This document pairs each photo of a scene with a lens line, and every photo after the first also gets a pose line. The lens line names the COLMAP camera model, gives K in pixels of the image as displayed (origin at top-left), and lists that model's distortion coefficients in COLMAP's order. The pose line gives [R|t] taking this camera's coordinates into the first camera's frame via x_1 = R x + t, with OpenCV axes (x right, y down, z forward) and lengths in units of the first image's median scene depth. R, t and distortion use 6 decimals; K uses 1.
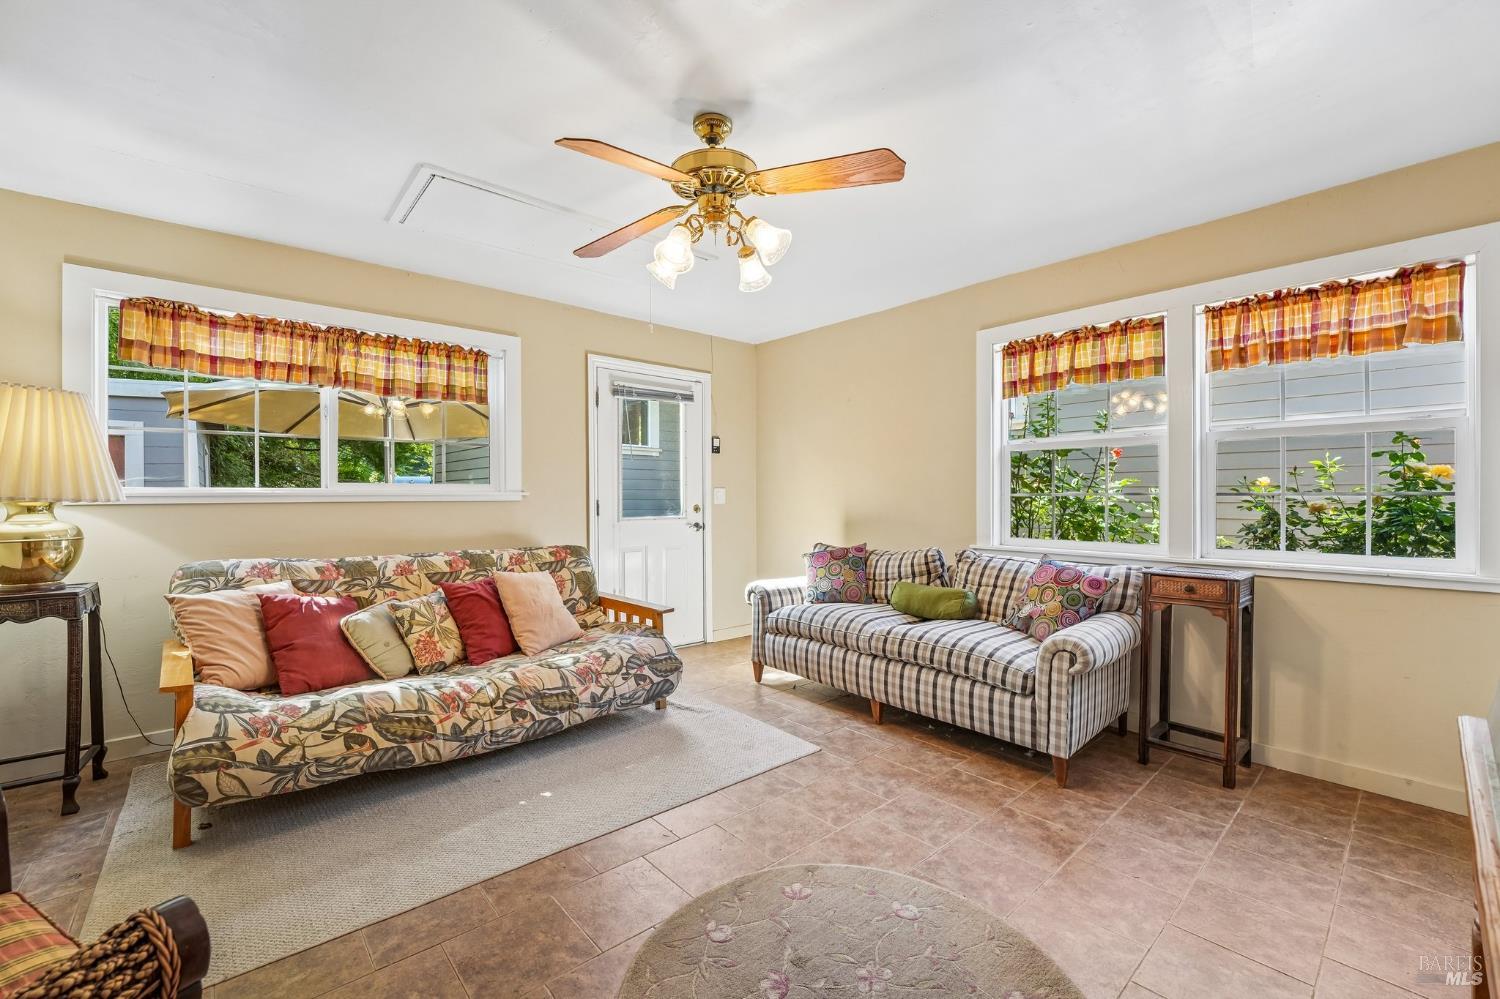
lens RADIAL K [[612.4, 0, 746.9], [0, 612.4, 516.2], [0, 0, 1]] dist [-0.022298, 0.000654]
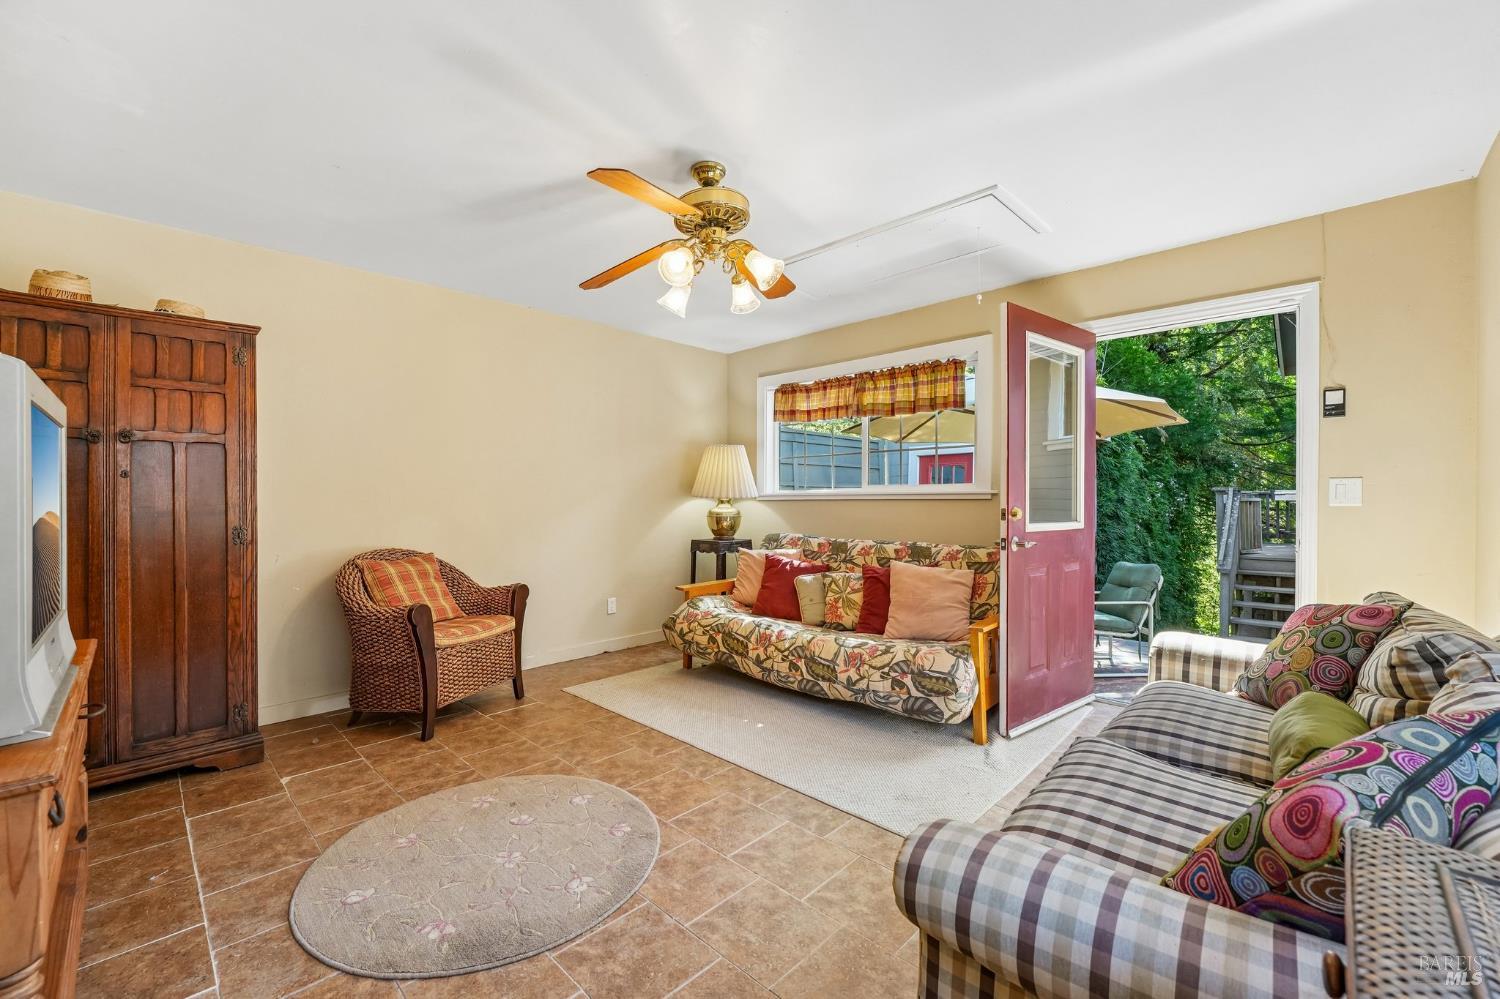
lens RADIAL K [[612.4, 0, 746.9], [0, 612.4, 516.2], [0, 0, 1]] dist [-0.022298, 0.000654]
pose [[0.084259, 0.031249, -0.995954, 0.779465], [-0.025673, 0.999244, 0.029180, -0.021195], [0.996113, 0.023110, 0.084998, 0.697201]]
